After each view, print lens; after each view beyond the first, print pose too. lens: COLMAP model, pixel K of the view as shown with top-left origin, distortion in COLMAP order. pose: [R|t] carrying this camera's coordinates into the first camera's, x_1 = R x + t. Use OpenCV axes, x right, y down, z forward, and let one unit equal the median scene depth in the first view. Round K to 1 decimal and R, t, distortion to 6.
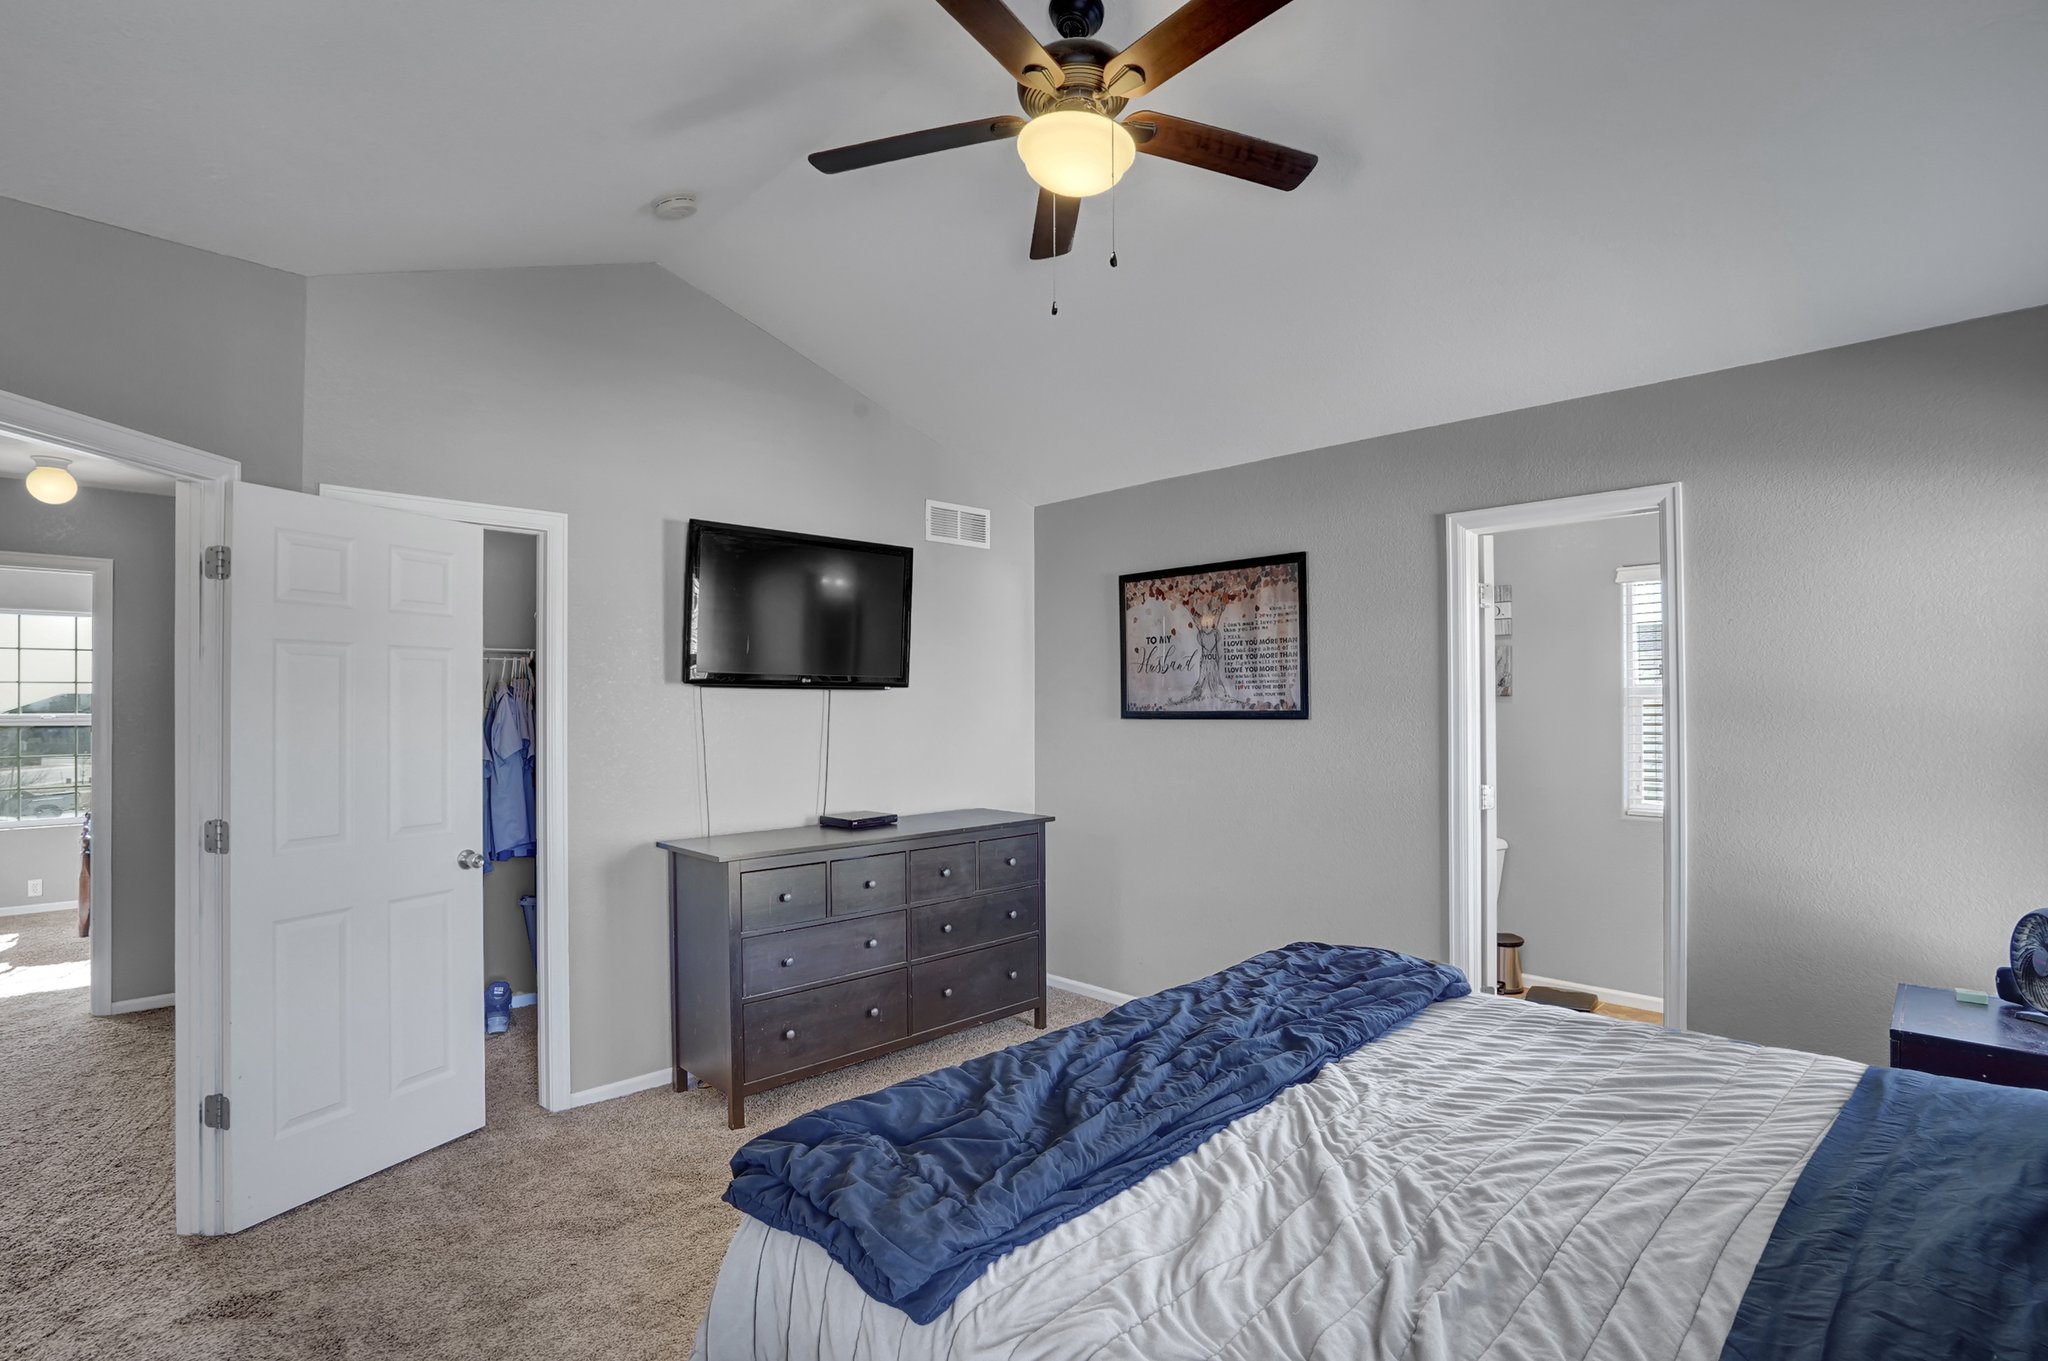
lens RADIAL K [[974.0, 0, 1028.5], [0, 974.0, 691.2], [0, 0, 1]] dist [-0.025215, 0.005636]
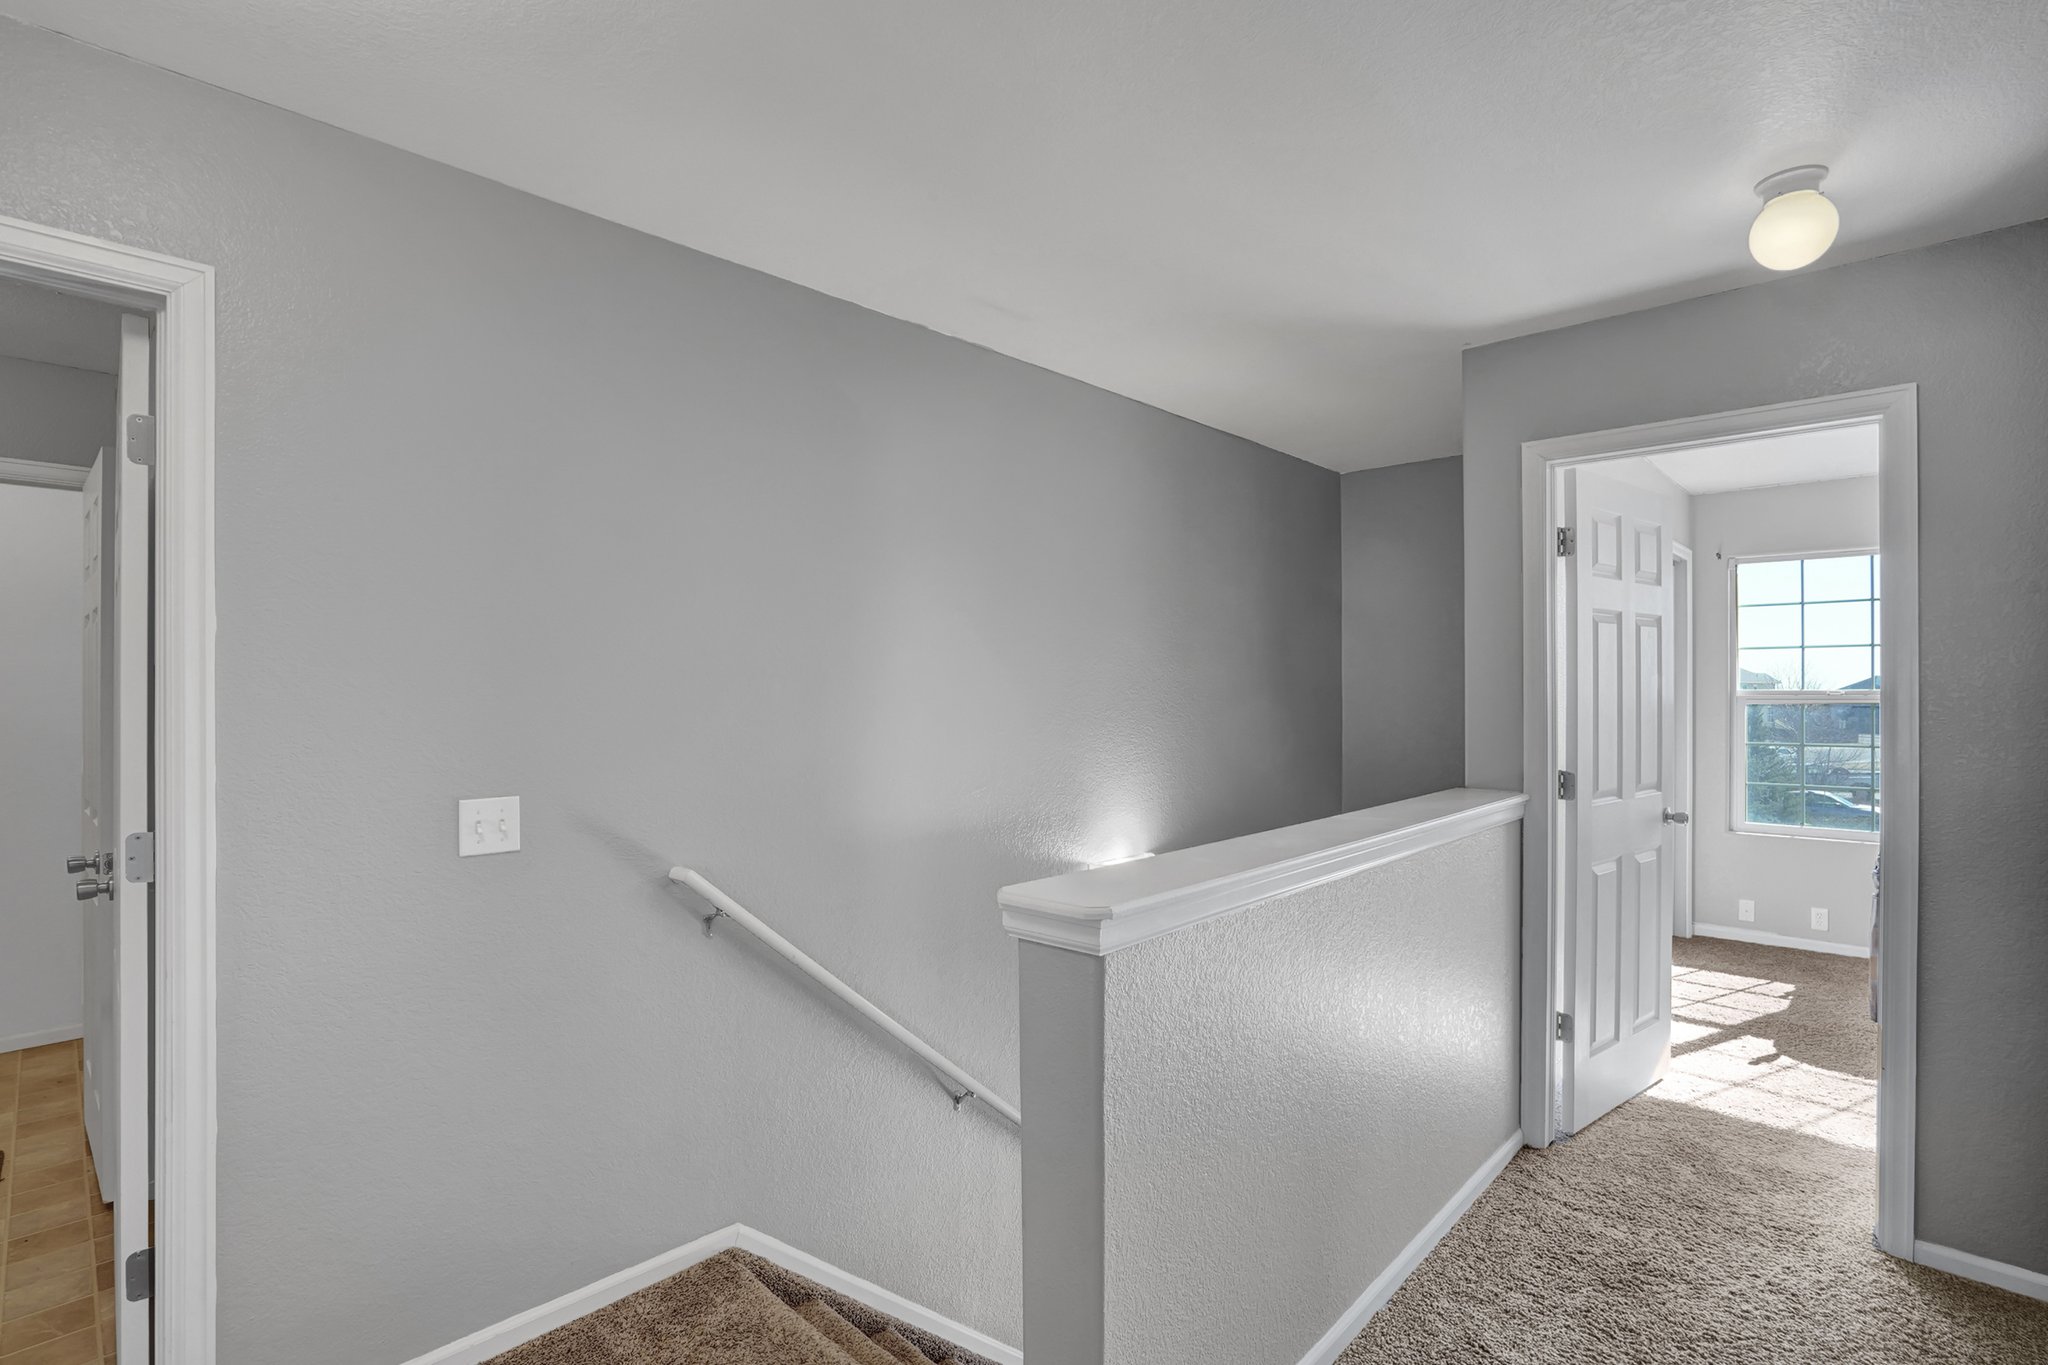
lens RADIAL K [[974.0, 0, 1034.6], [0, 974.0, 686.8], [0, 0, 1]] dist [-0.025215, 0.005636]
pose [[0.057640, 0.004455, -0.998327, -0.373258], [0.010040, 0.999937, 0.005042, 0.014551], [0.998287, -0.010314, 0.057592, 0.392172]]
